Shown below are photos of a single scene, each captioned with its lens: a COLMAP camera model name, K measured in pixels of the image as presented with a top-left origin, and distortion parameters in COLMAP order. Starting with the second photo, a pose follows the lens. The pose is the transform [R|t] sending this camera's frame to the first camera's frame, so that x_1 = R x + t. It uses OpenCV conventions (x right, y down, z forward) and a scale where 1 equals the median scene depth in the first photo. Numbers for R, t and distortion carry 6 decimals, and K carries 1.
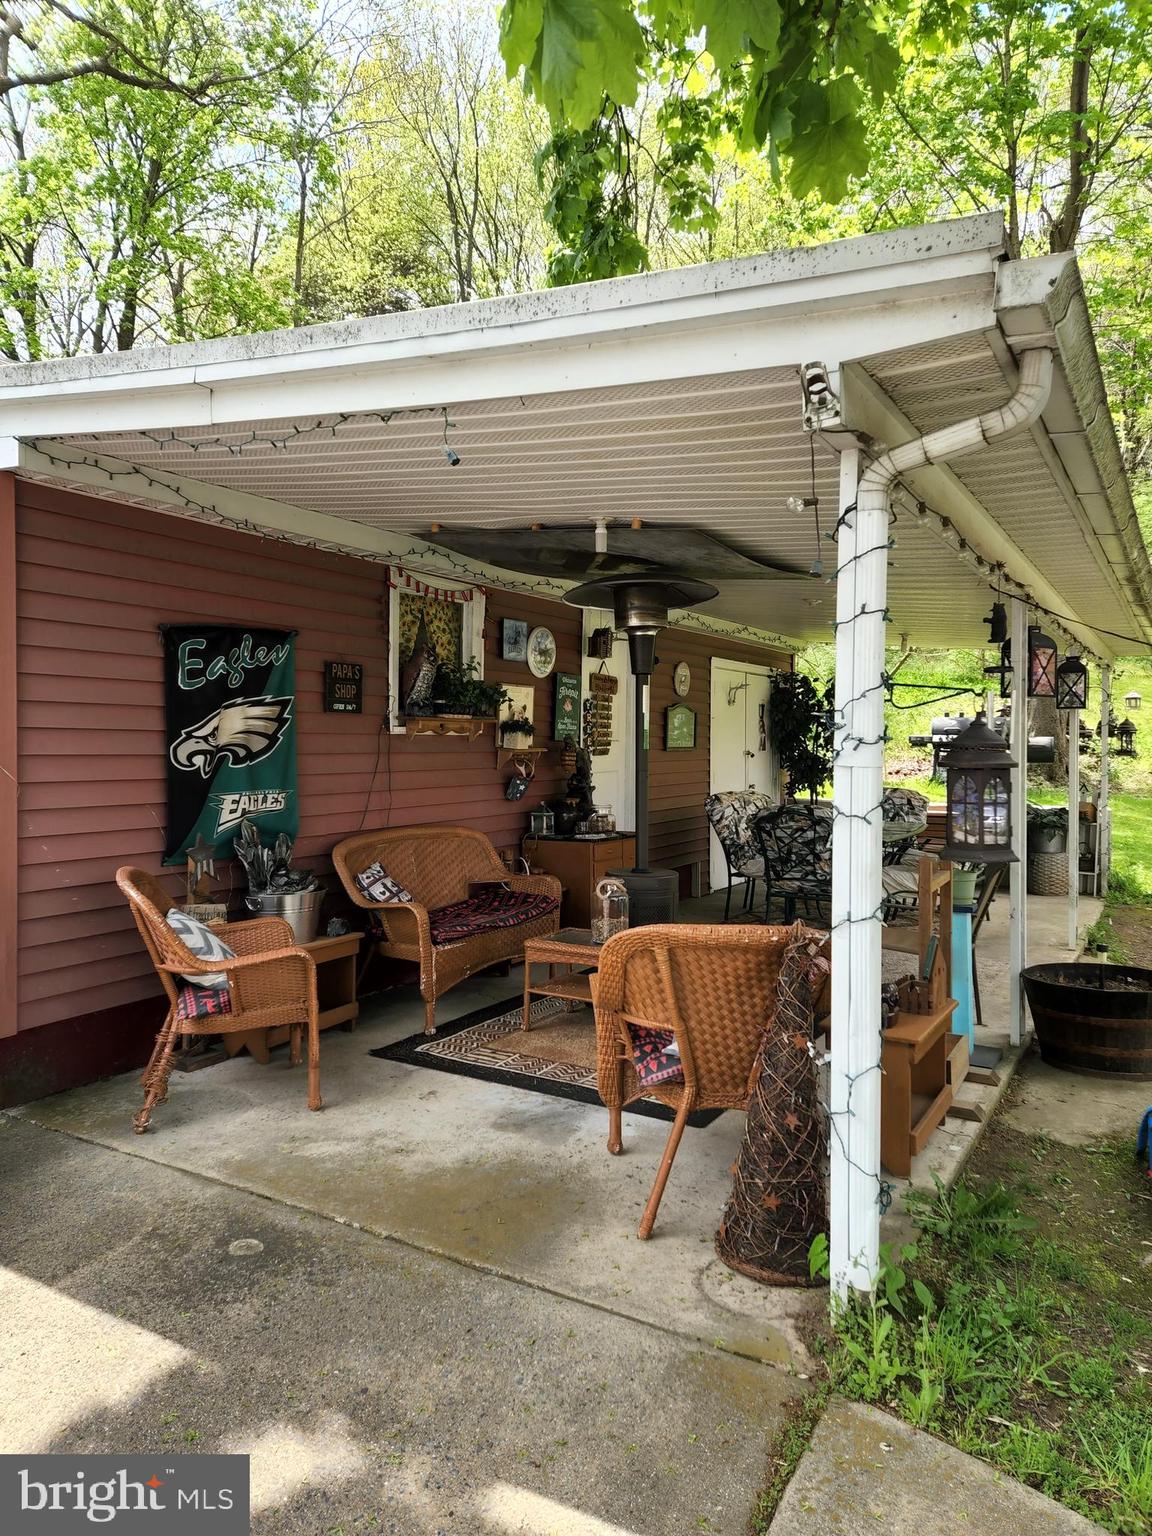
lens RADIAL K [[1031.3, 0, 569.9], [0, 1031.3, 756.6], [0, 0, 1]] dist [0.059915, -0.032690]
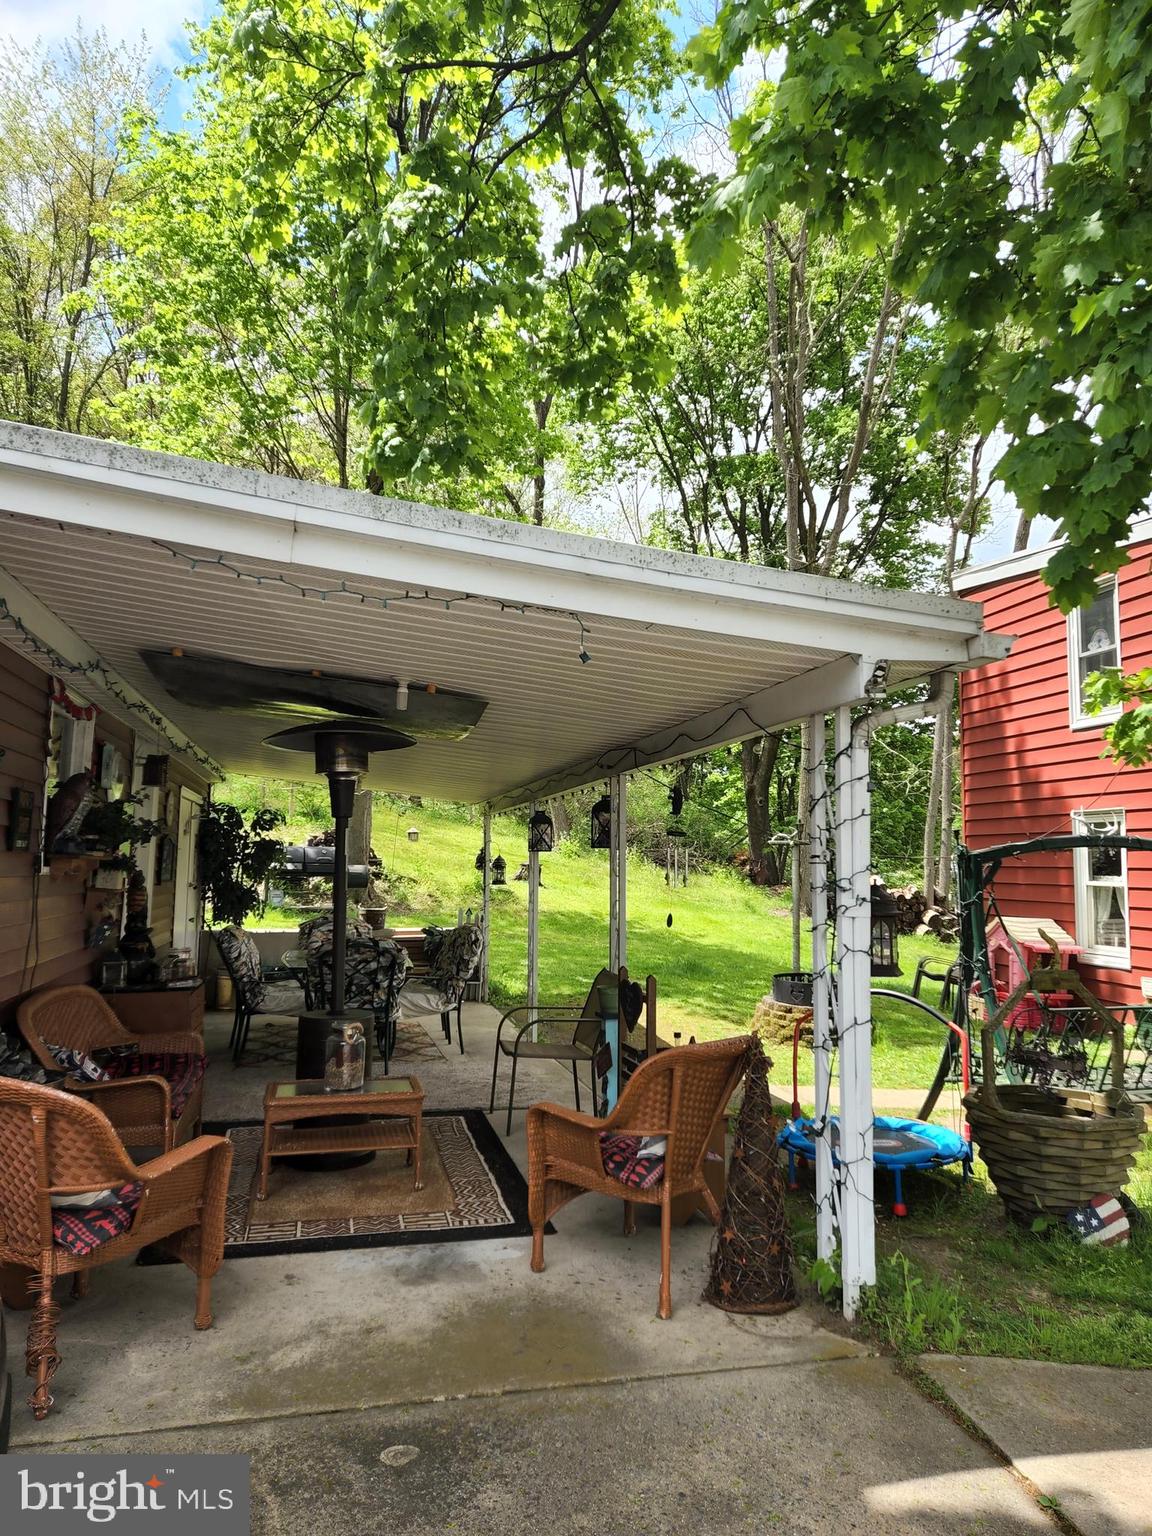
lens RADIAL K [[1031.3, 0, 580.6], [0, 1031.3, 769.8], [0, 0, 1]] dist [0.059915, -0.032690]
pose [[0.707075, 0.071555, 0.703509, -0.709978], [-0.000313, 0.994899, -0.100878, -0.033590], [-0.707138, 0.071109, 0.703491, 0.146860]]
